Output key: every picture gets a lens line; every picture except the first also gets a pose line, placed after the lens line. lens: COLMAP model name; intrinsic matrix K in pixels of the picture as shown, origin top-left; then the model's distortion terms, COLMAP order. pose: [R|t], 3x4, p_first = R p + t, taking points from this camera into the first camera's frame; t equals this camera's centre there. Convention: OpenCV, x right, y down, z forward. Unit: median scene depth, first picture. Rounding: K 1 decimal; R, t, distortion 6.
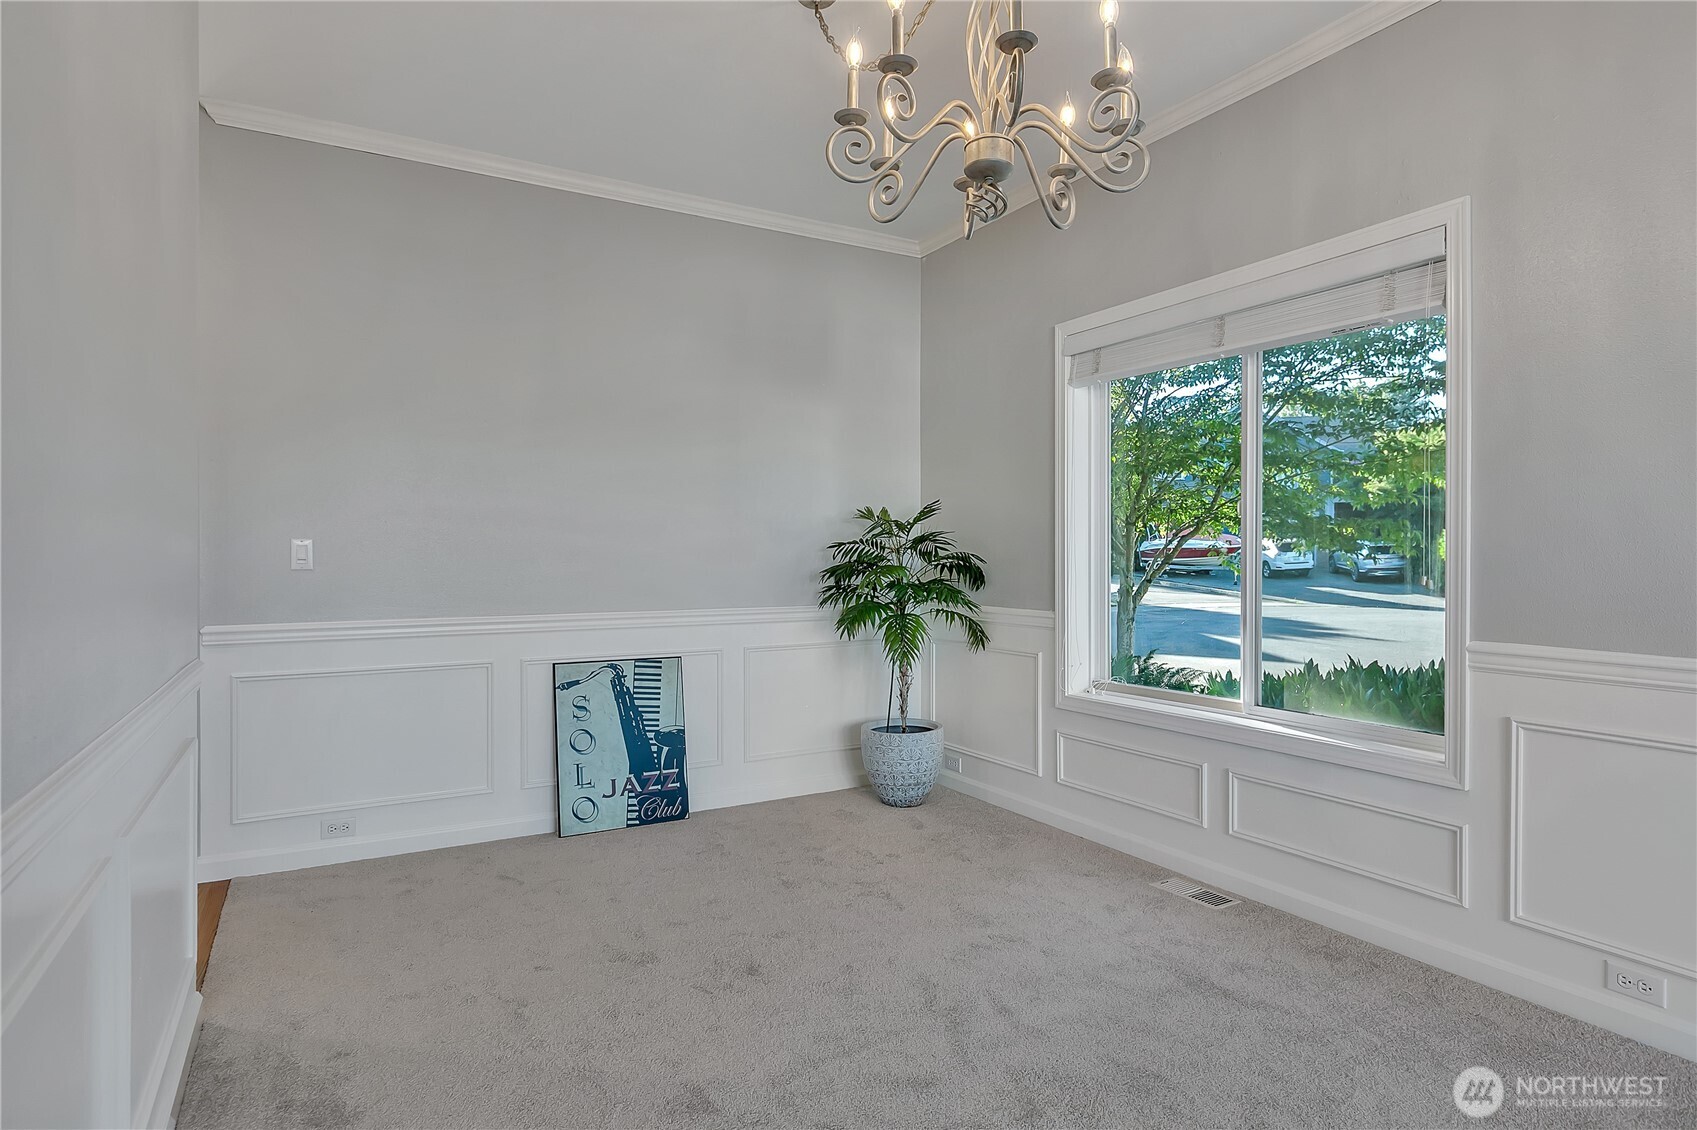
lens RADIAL K [[943.1, 0, 850.8], [0, 943.1, 560.4], [0, 0, 1]] dist [0.004047, 0.000587]
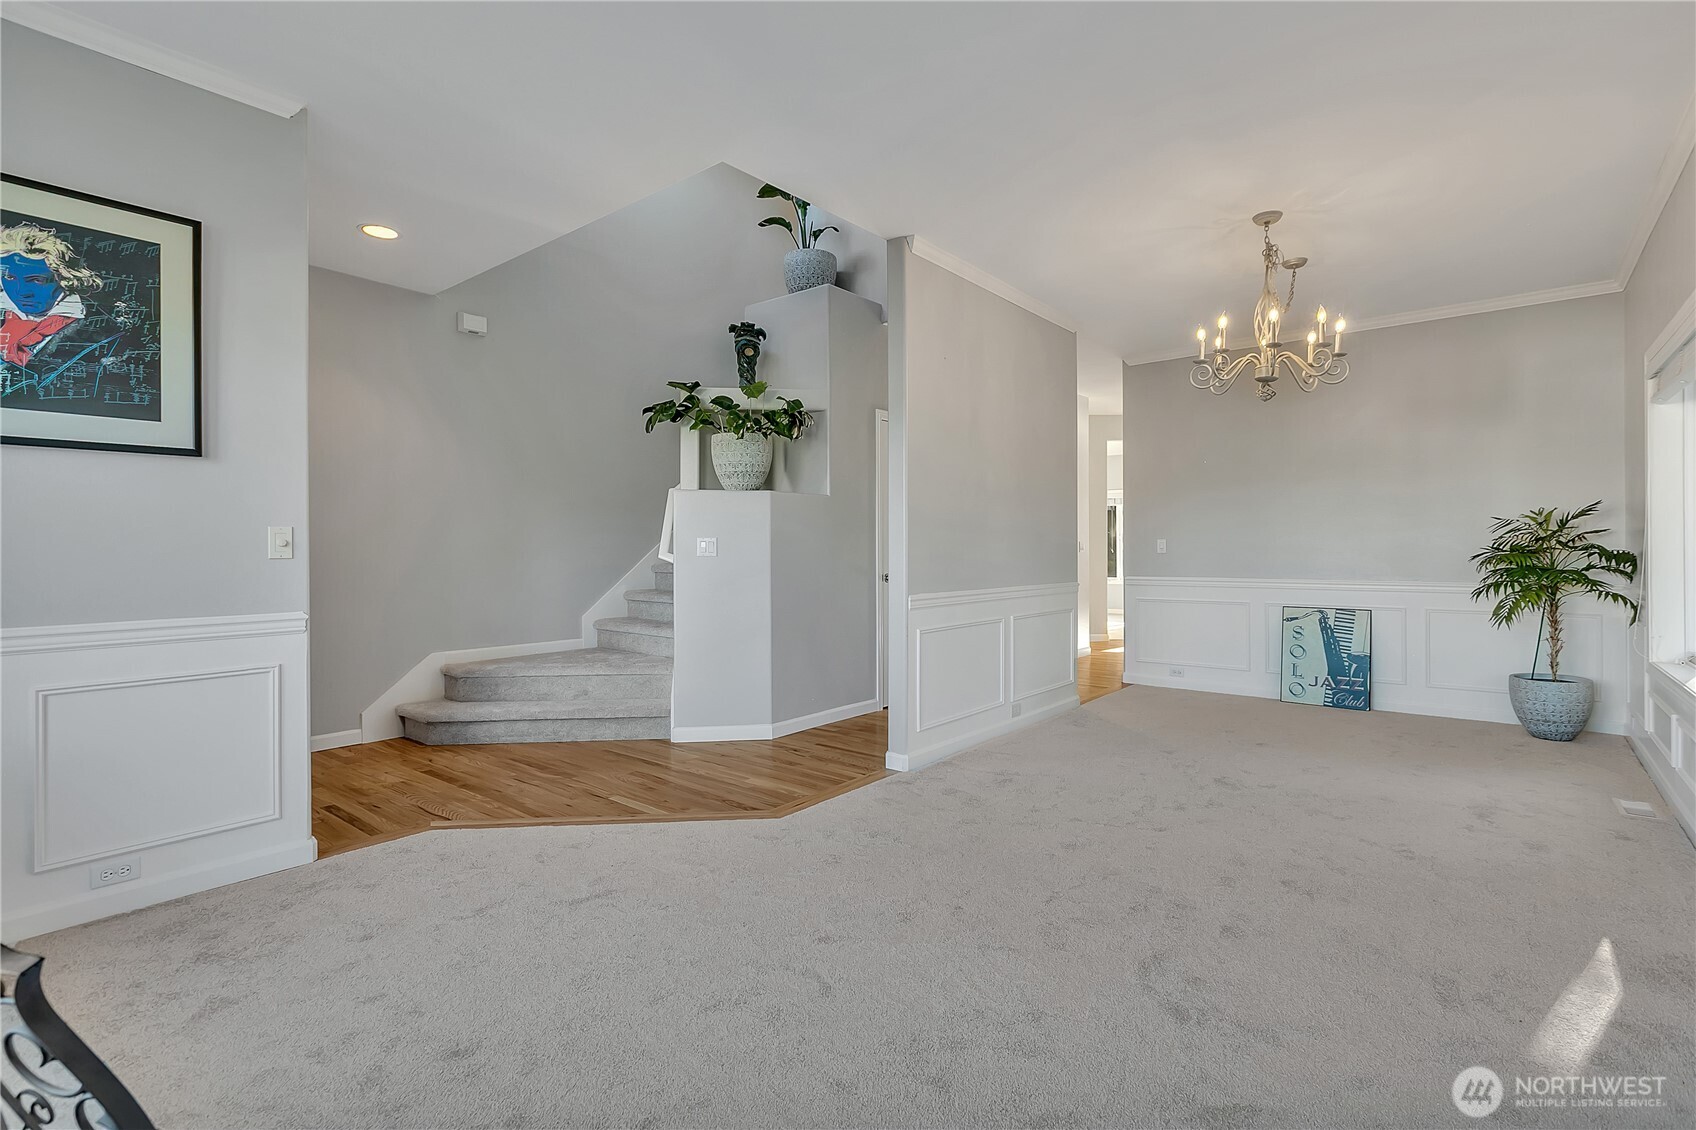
lens RADIAL K [[809.8, 0, 849.2], [0, 809.8, 554.1], [0, 0, 1]] dist [0.001555, 0.002442]
pose [[0.359407, 0.008761, -0.933140, 0.804391], [-0.004204, 0.999961, 0.007769, 0.000932], [0.933172, 0.001130, 0.359429, -0.320267]]
